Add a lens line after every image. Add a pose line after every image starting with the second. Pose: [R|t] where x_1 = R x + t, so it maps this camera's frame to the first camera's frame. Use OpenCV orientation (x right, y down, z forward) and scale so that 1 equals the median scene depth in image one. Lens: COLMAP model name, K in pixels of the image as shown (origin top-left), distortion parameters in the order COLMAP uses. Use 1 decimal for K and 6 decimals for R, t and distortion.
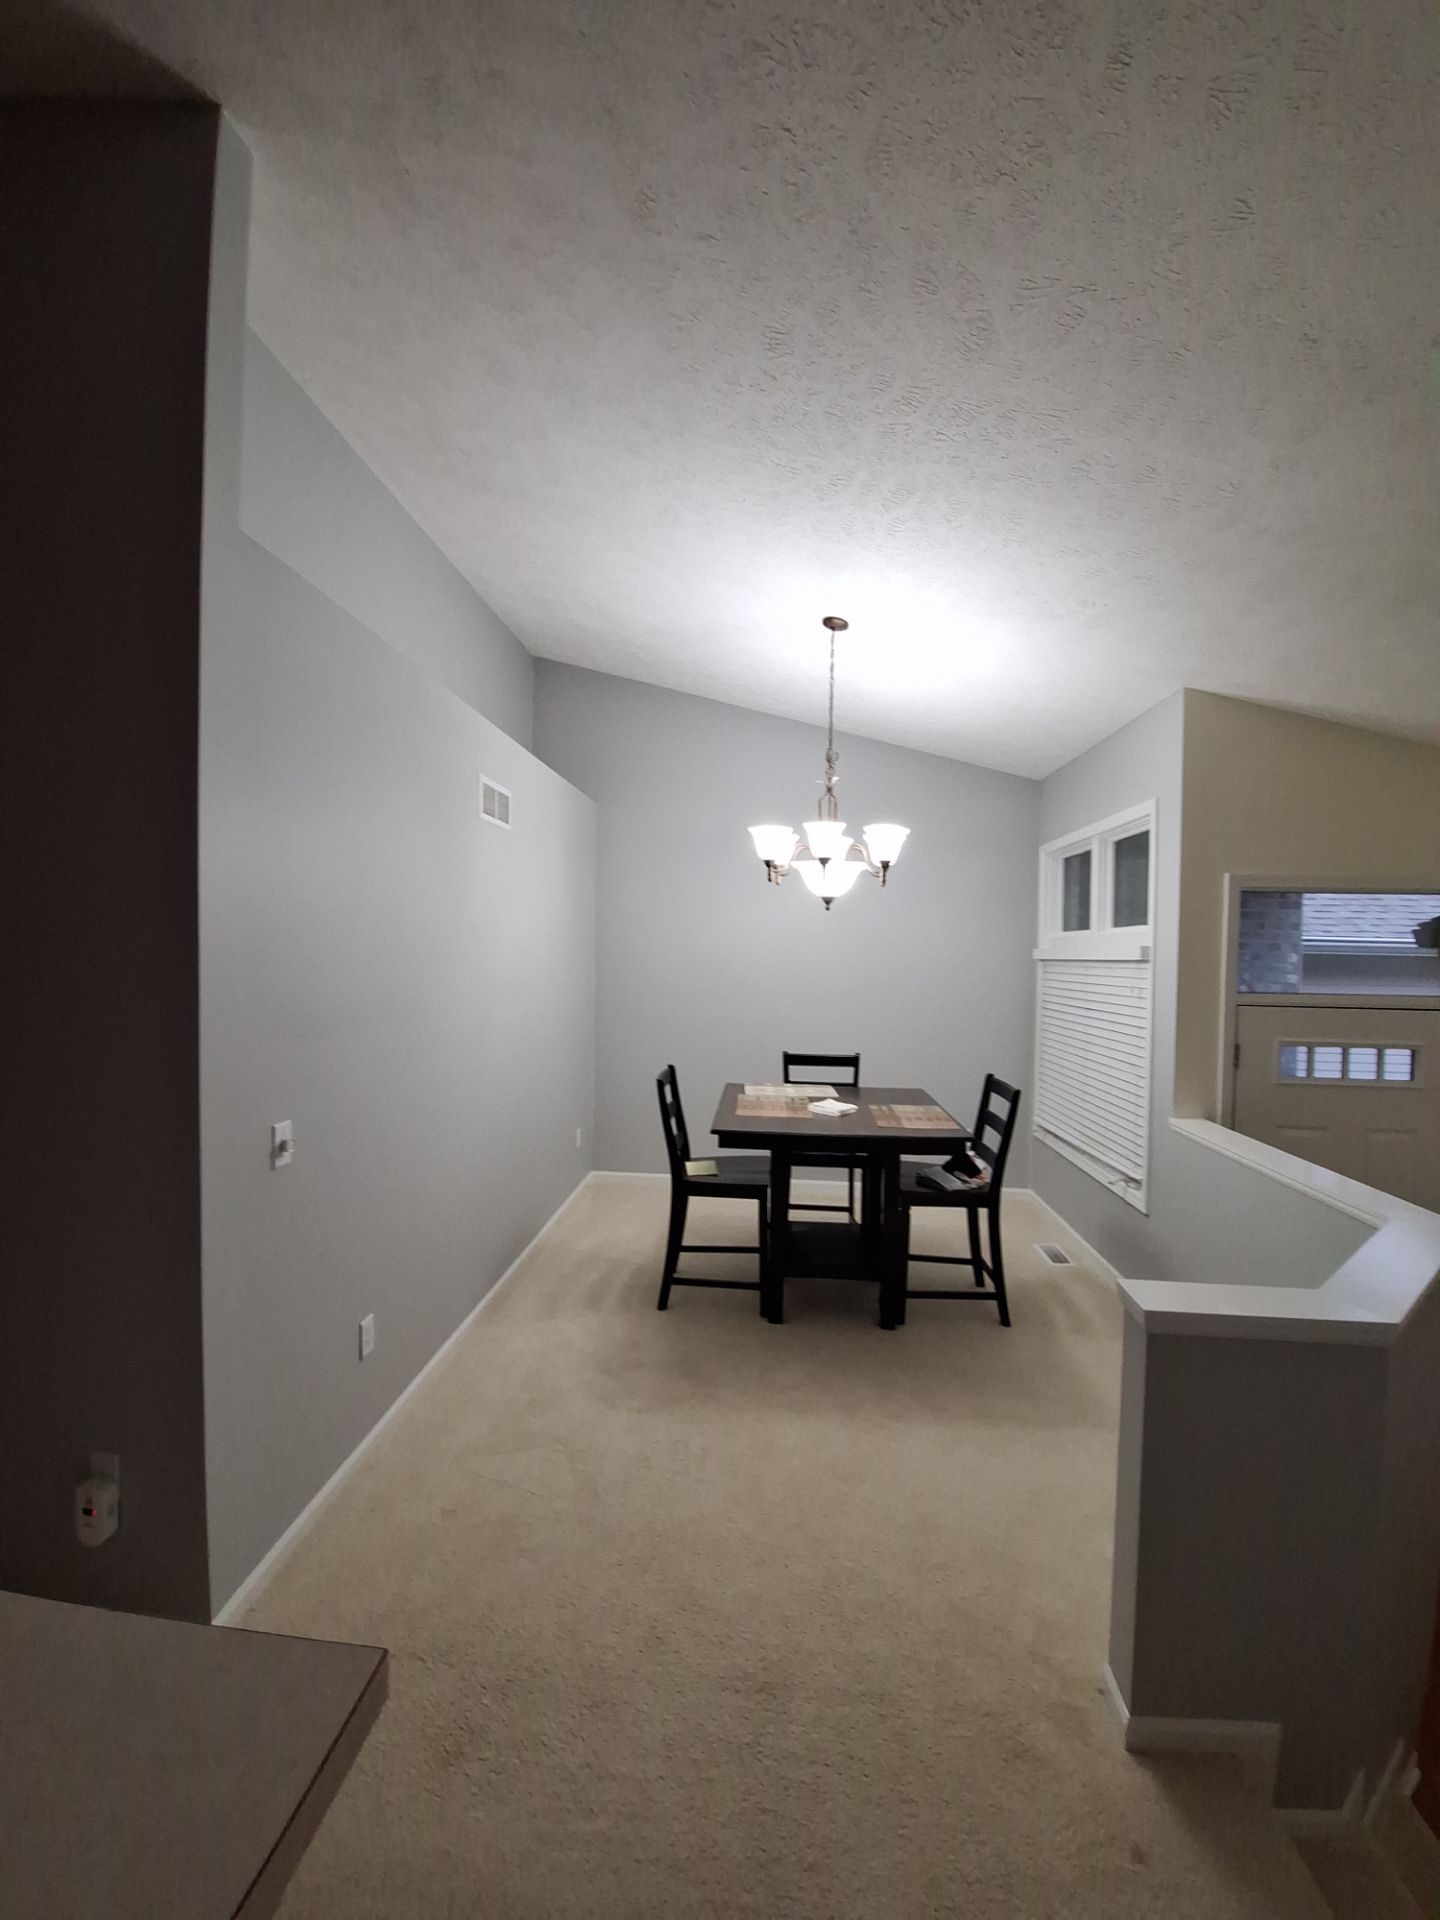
lens RADIAL K [[758.5, 0, 715.3], [0, 758.5, 964.6], [0, 0, 1]] dist [-0.018916, -0.003044]
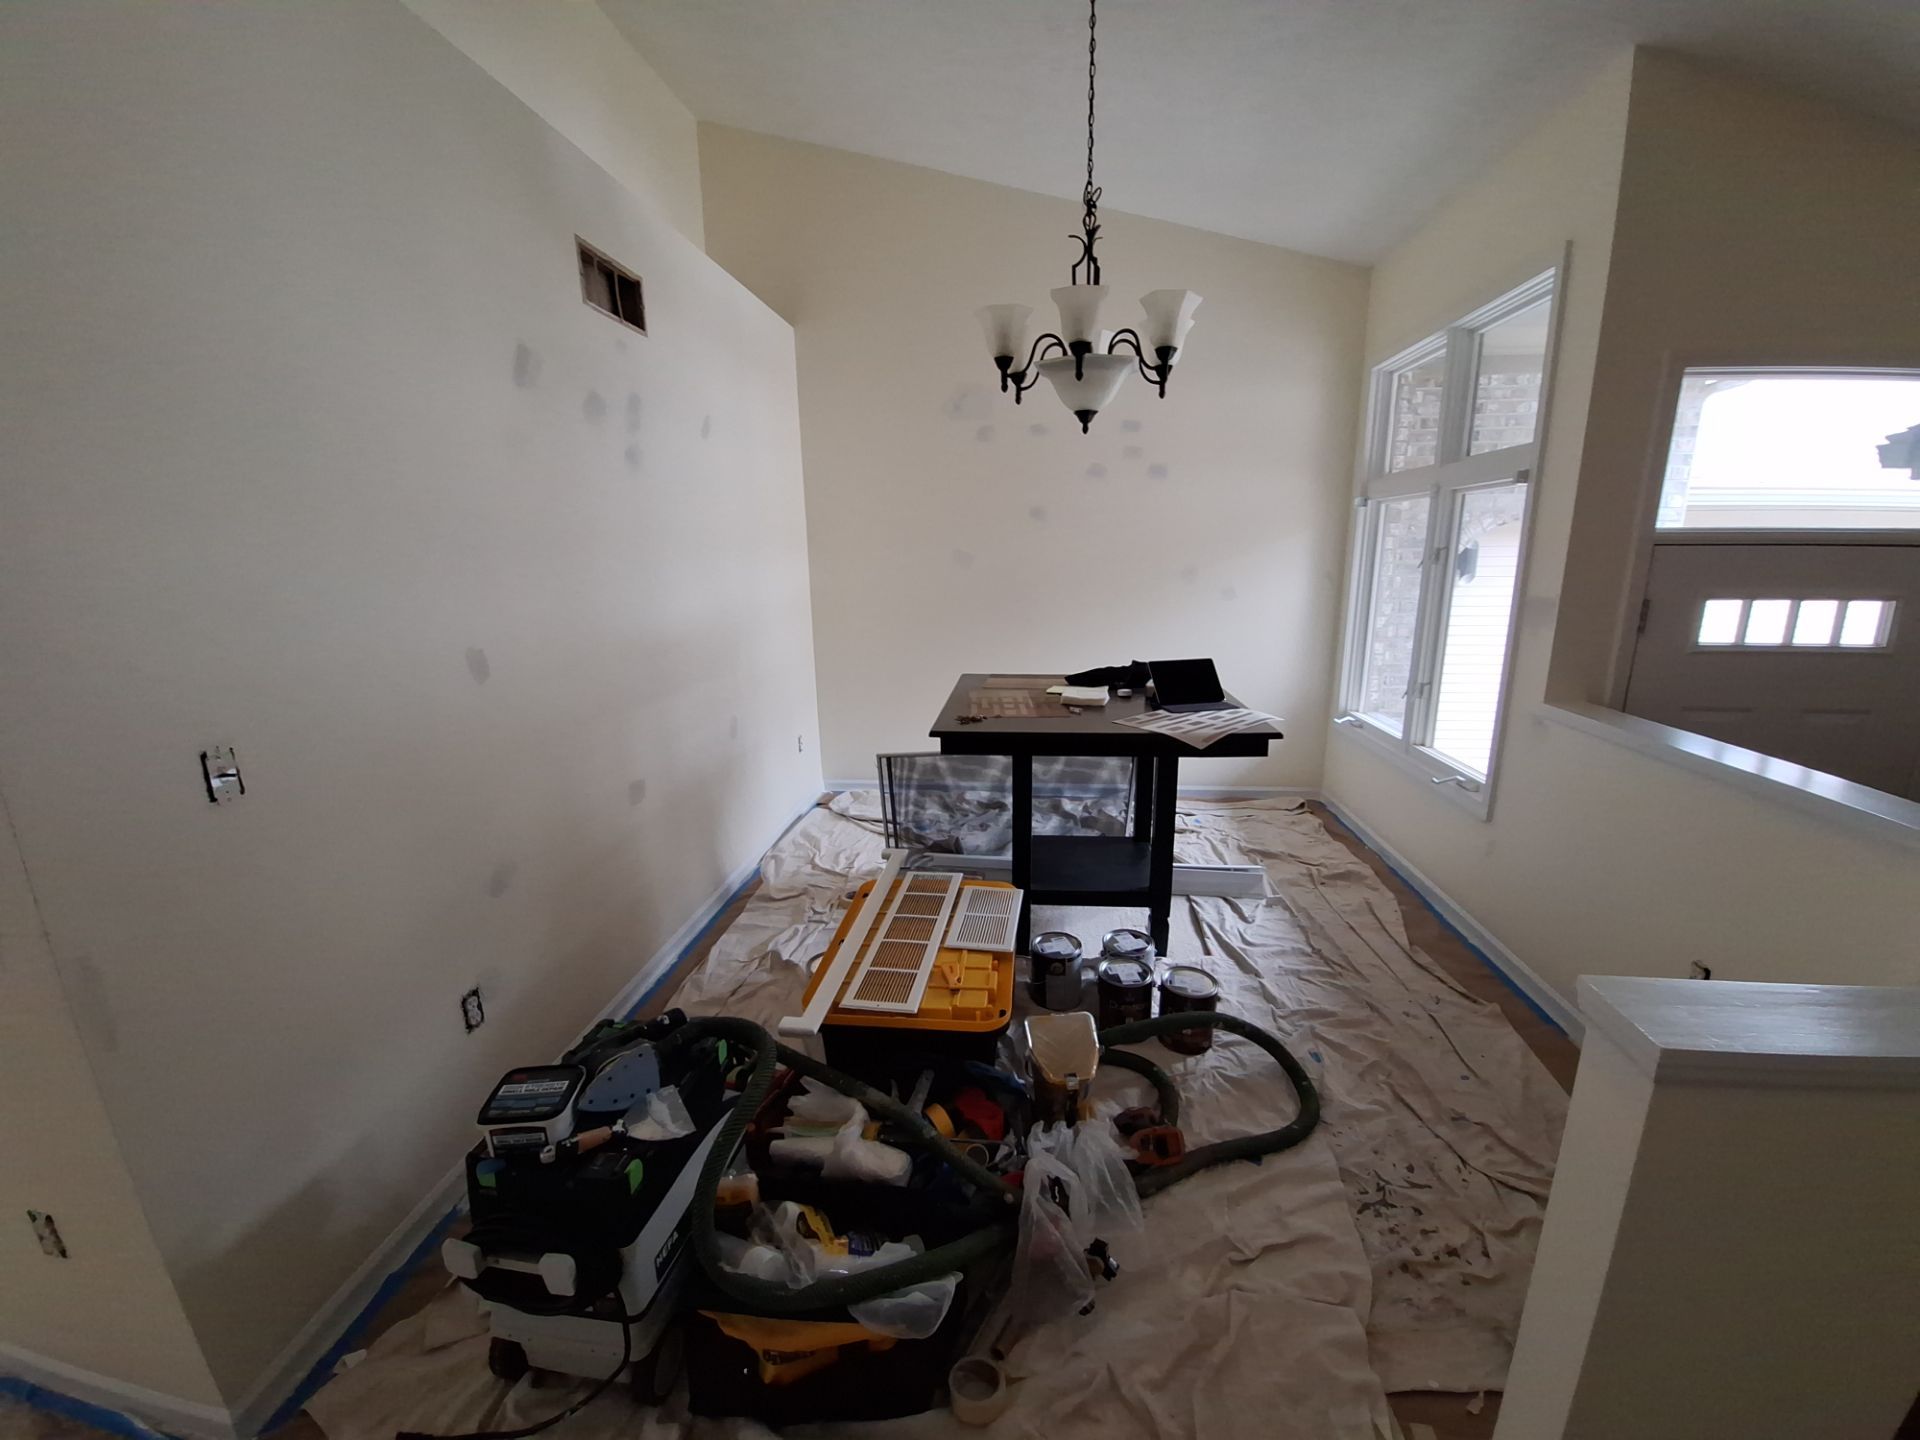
lens RADIAL K [[758.5, 0, 971.5], [0, 758.5, 729.4], [0, 0, 1]] dist [-0.018916, -0.003044]
pose [[0.999410, -0.026641, -0.021682, 0.049134], [0.030636, 0.976806, 0.211923, 0.053484], [0.015533, -0.212462, 0.977046, 0.244425]]
